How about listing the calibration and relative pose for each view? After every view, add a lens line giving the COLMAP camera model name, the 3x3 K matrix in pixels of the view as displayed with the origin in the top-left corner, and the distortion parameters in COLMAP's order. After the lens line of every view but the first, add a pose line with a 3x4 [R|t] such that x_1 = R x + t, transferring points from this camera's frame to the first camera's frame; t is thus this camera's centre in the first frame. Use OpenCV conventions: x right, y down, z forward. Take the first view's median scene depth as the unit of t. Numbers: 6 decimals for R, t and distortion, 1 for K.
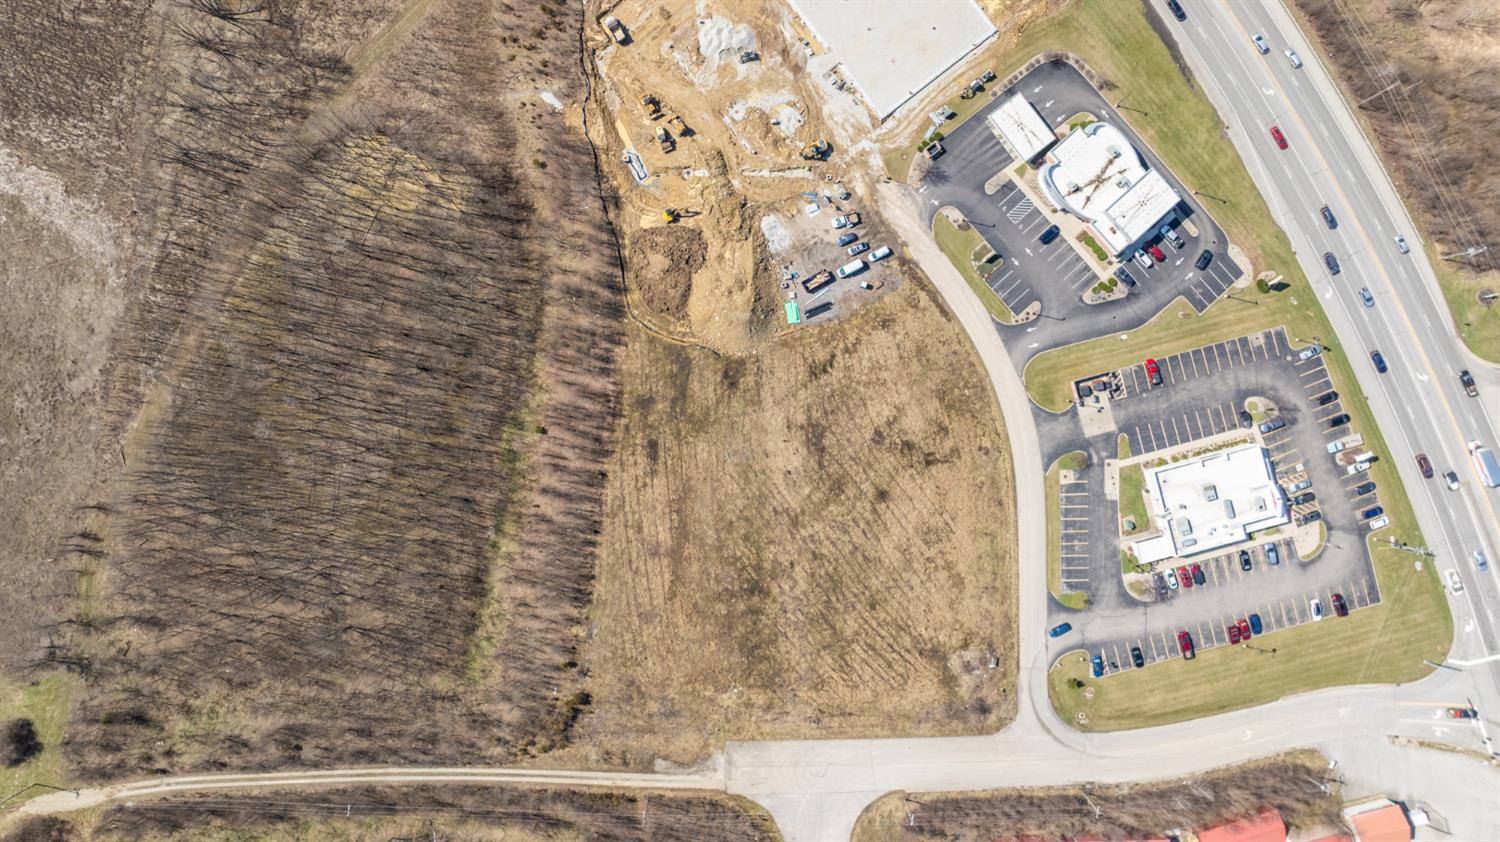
lens RADIAL K [[1057.3, 0, 718.1], [0, 1057.3, 444.6], [0, 0, 1]] dist [-0.025901, 0.021403]
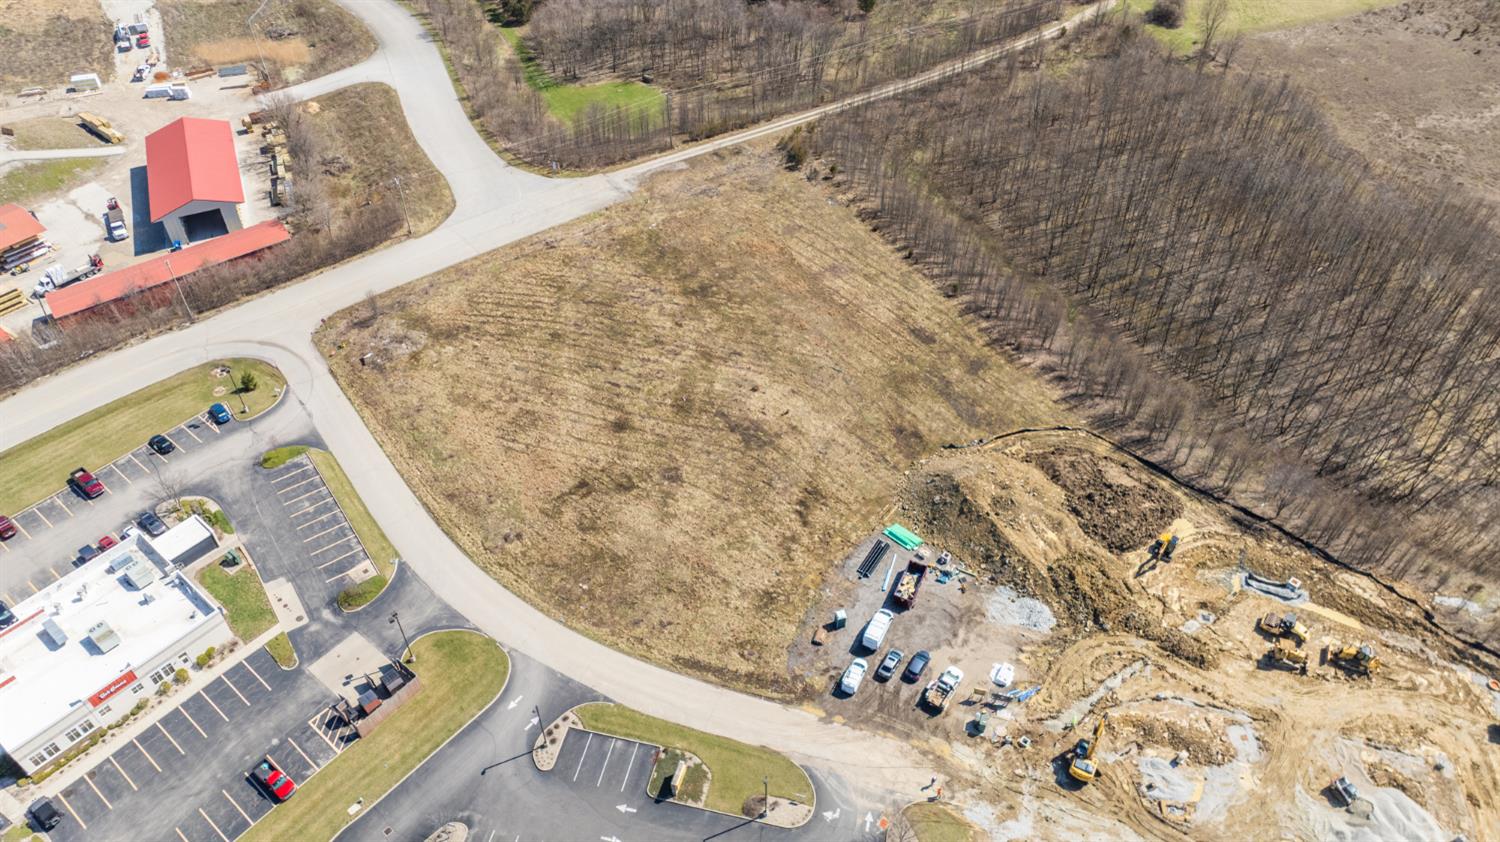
lens RADIAL K [[1057.3, 0, 747.7], [0, 1057.3, 411.5], [0, 0, 1]] dist [-0.025901, 0.021403]
pose [[-0.817634, 0.401589, -0.412555, 0.361532], [-0.575733, -0.567055, 0.589050, -0.386624], [0.002614, 0.719149, 0.694851, 0.529003]]
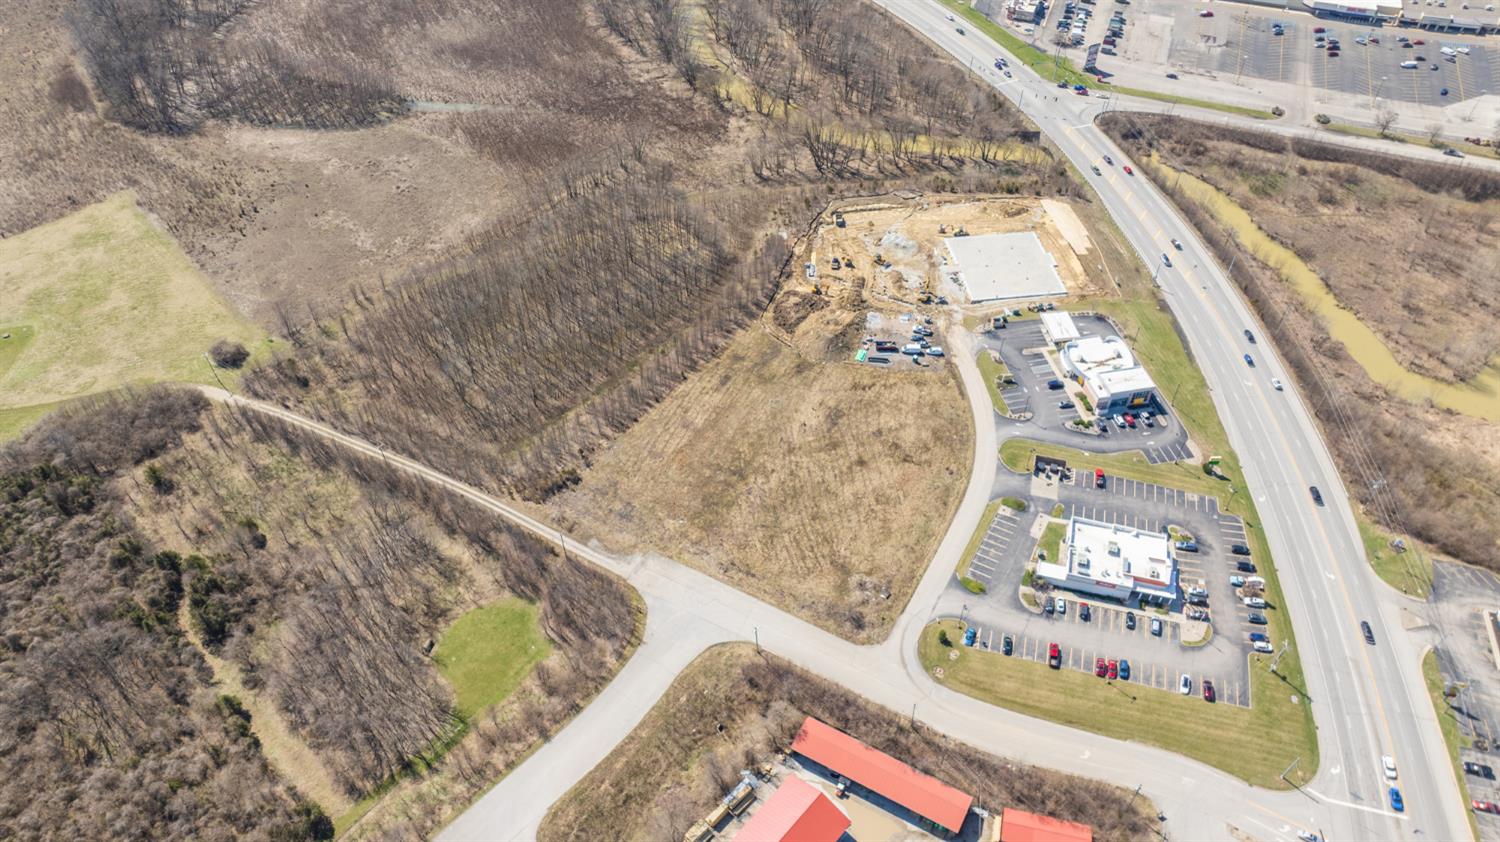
lens RADIAL K [[1057.3, 0, 718.5], [0, 1057.3, 441.5], [0, 0, 1]] dist [-0.025901, 0.021403]
pose [[0.854281, 0.371754, -0.363320, 0.460774], [-0.519797, 0.616069, -0.591836, 0.873983], [0.003813, 0.694448, 0.719533, 0.066513]]
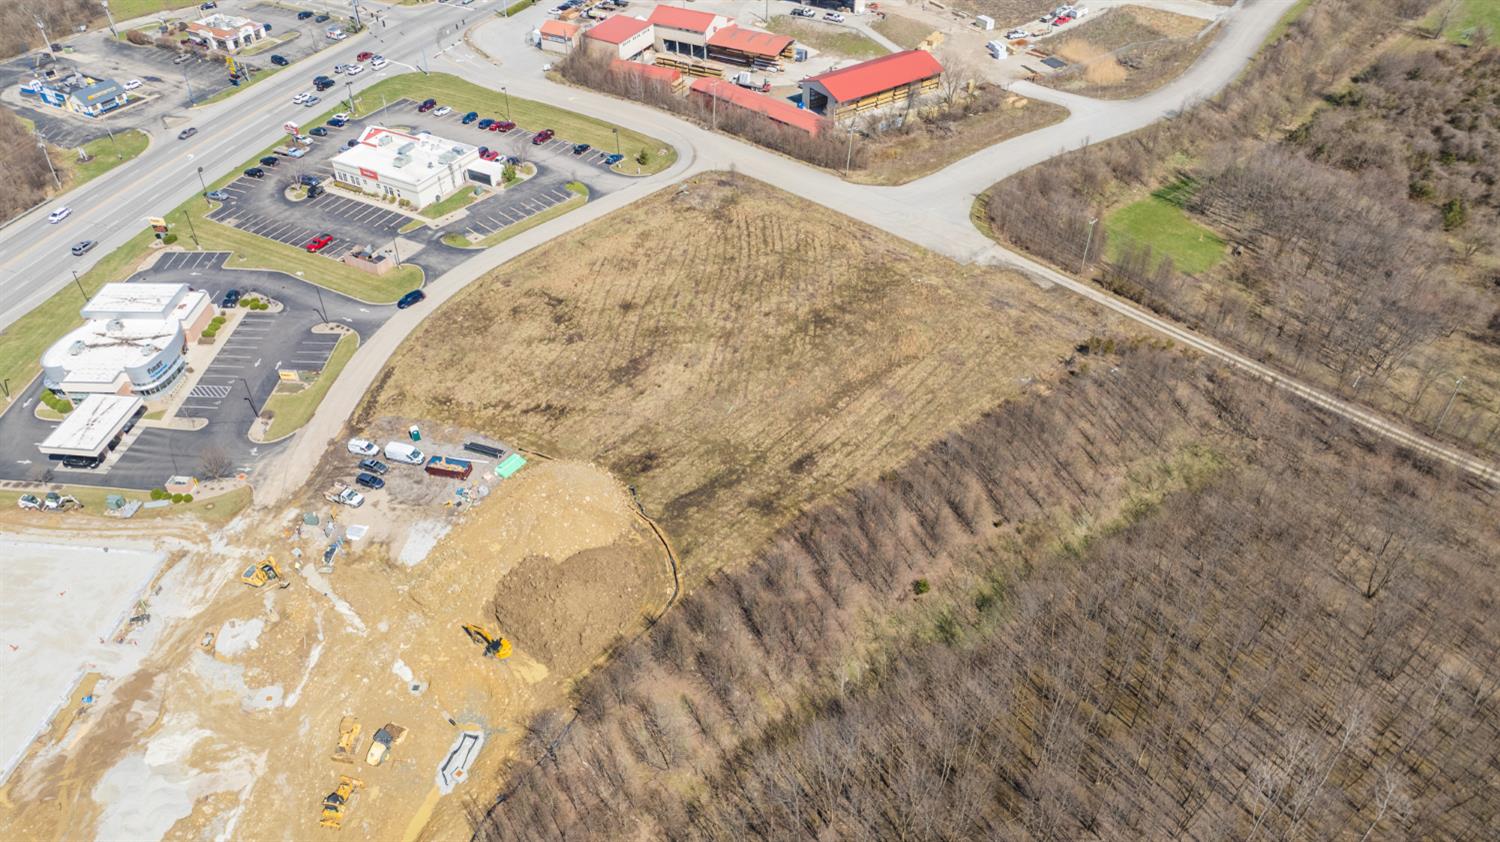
lens RADIAL K [[1057.3, 0, 756.7], [0, 1057.3, 424.0], [0, 0, 1]] dist [-0.025901, 0.021403]
pose [[-0.726335, -0.432258, 0.534406, -0.388750], [0.687165, -0.474231, 0.550372, -0.372366], [0.015530, 0.766980, 0.641483, 0.550641]]
